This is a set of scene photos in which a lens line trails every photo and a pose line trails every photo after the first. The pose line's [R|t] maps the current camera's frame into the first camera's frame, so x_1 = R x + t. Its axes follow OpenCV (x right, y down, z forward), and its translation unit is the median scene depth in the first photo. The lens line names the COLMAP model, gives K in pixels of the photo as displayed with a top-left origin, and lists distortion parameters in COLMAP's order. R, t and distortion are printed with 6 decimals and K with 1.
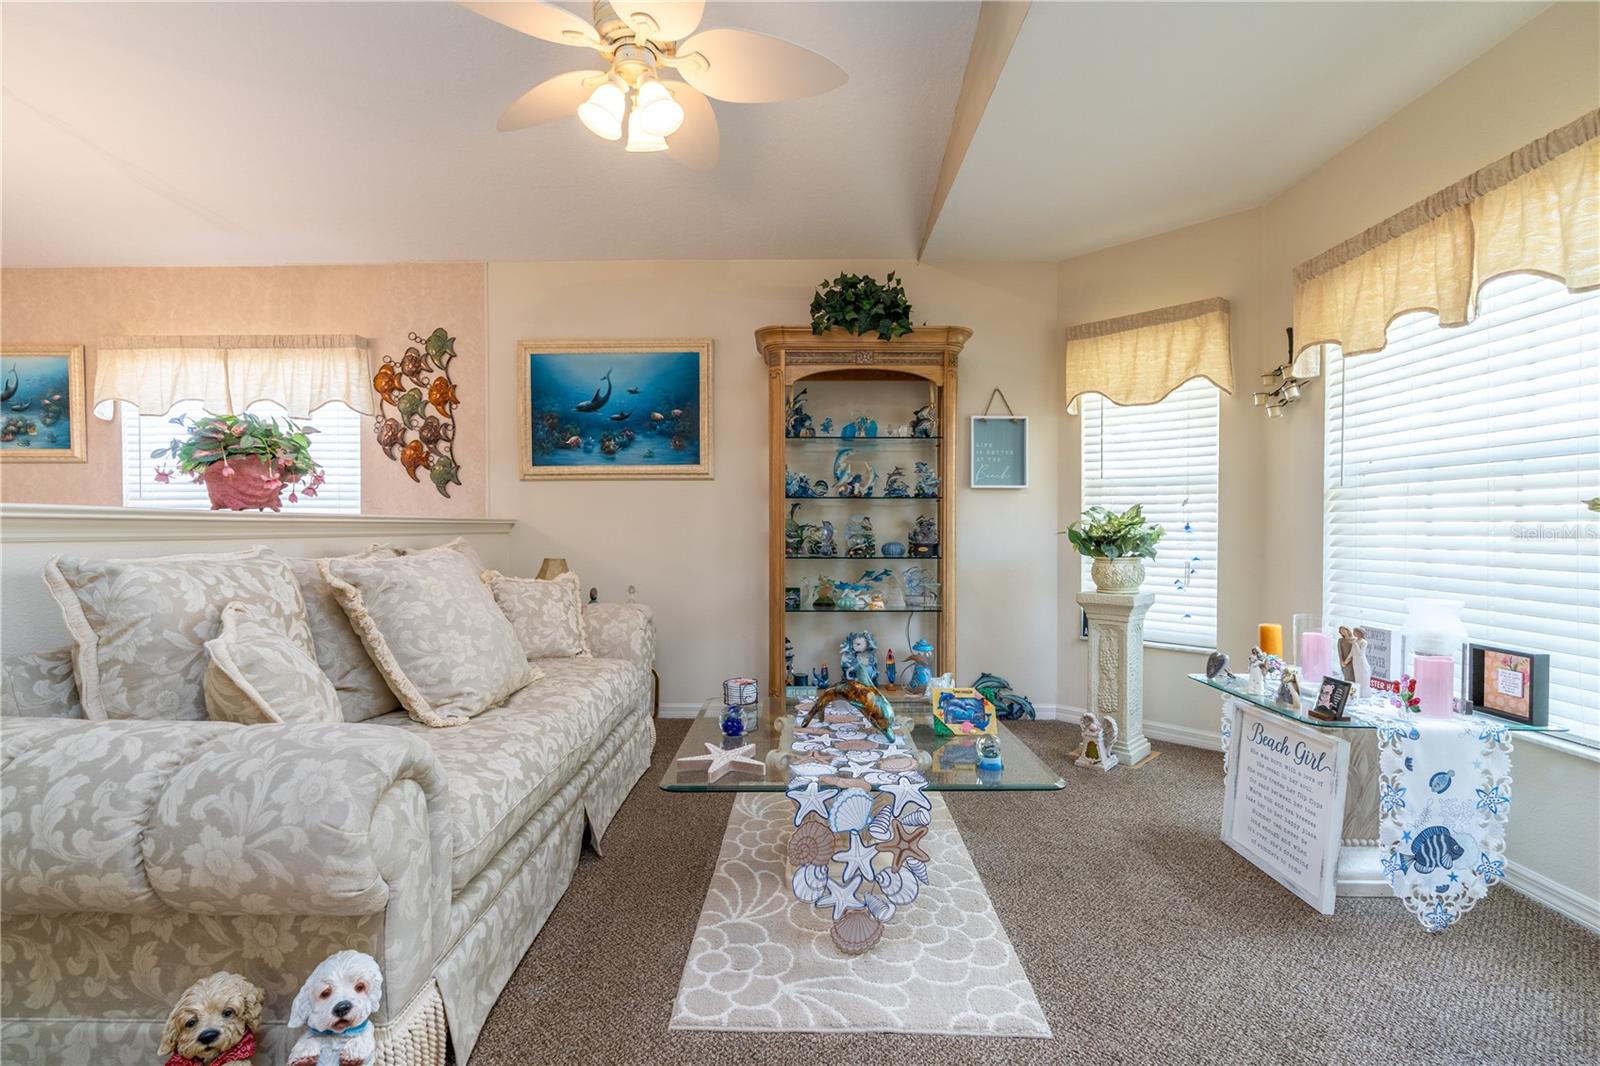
lens RADIAL K [[737.8, 0, 800.0], [0, 737.8, 533.0], [0, 0, 1]] dist [-0.001800, 0.001305]
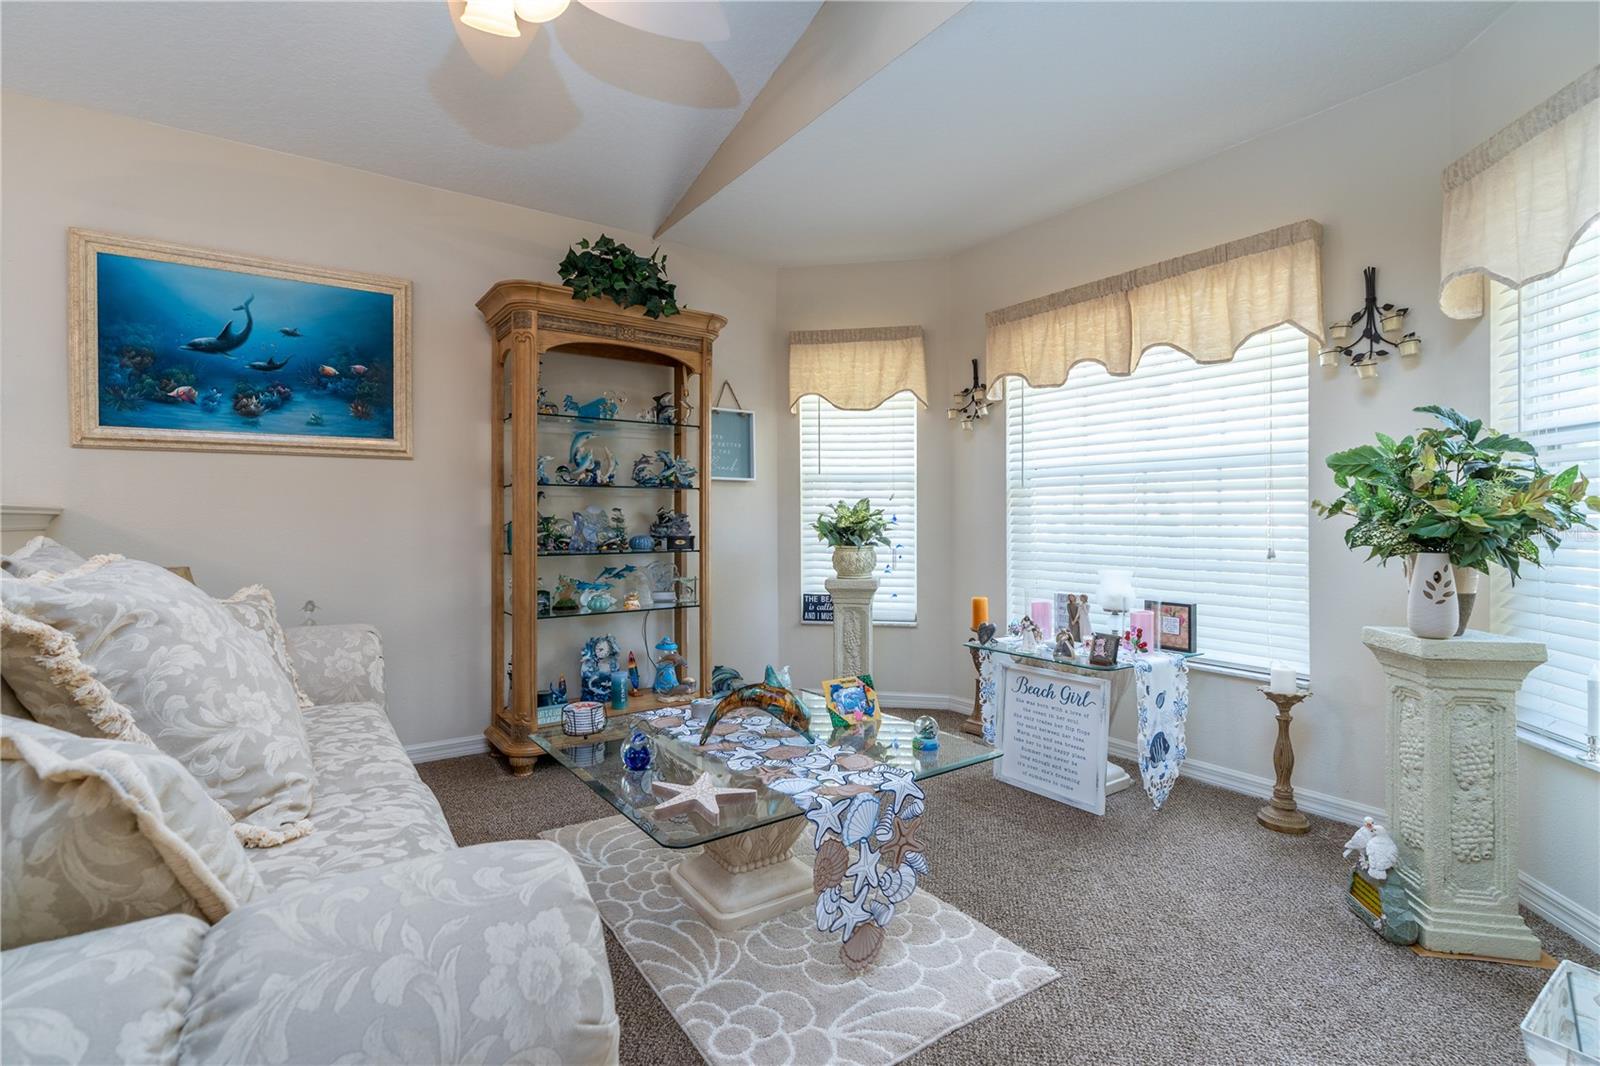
lens RADIAL K [[746.4, 0, 794.9], [0, 746.4, 511.7], [0, 0, 1]] dist [-0.003499, 0.000444]
pose [[0.812762, 0.004043, 0.582582, -0.321282], [0.006518, 0.999850, -0.016031, -0.001107], [-0.582560, 0.016826, 0.812613, 0.152570]]
